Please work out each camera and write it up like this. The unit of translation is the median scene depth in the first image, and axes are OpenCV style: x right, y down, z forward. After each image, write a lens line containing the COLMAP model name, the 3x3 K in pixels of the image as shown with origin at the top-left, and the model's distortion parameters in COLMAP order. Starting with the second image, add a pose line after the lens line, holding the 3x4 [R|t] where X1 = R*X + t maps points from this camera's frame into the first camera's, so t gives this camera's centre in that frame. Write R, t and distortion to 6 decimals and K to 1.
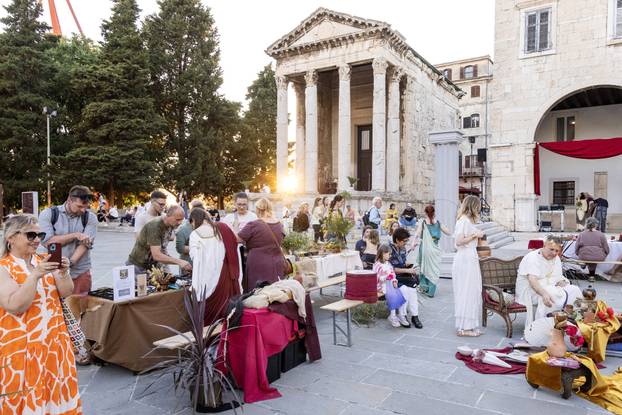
lens RADIAL K [[481.8, 0, 311.0], [0, 481.8, 207.5], [0, 0, 1]] dist [-0.010612, 0.001304]
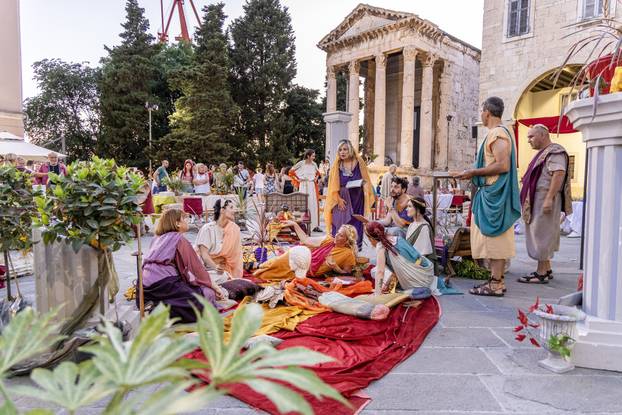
lens RADIAL K [[481.8, 0, 311.0], [0, 481.8, 207.5], [0, 0, 1]] dist [-0.010612, 0.001304]
pose [[0.963265, 0.020734, -0.267753, 0.211920], [-0.011902, 0.999332, 0.034566, 0.022463], [0.268291, -0.030110, 0.962867, -0.126194]]
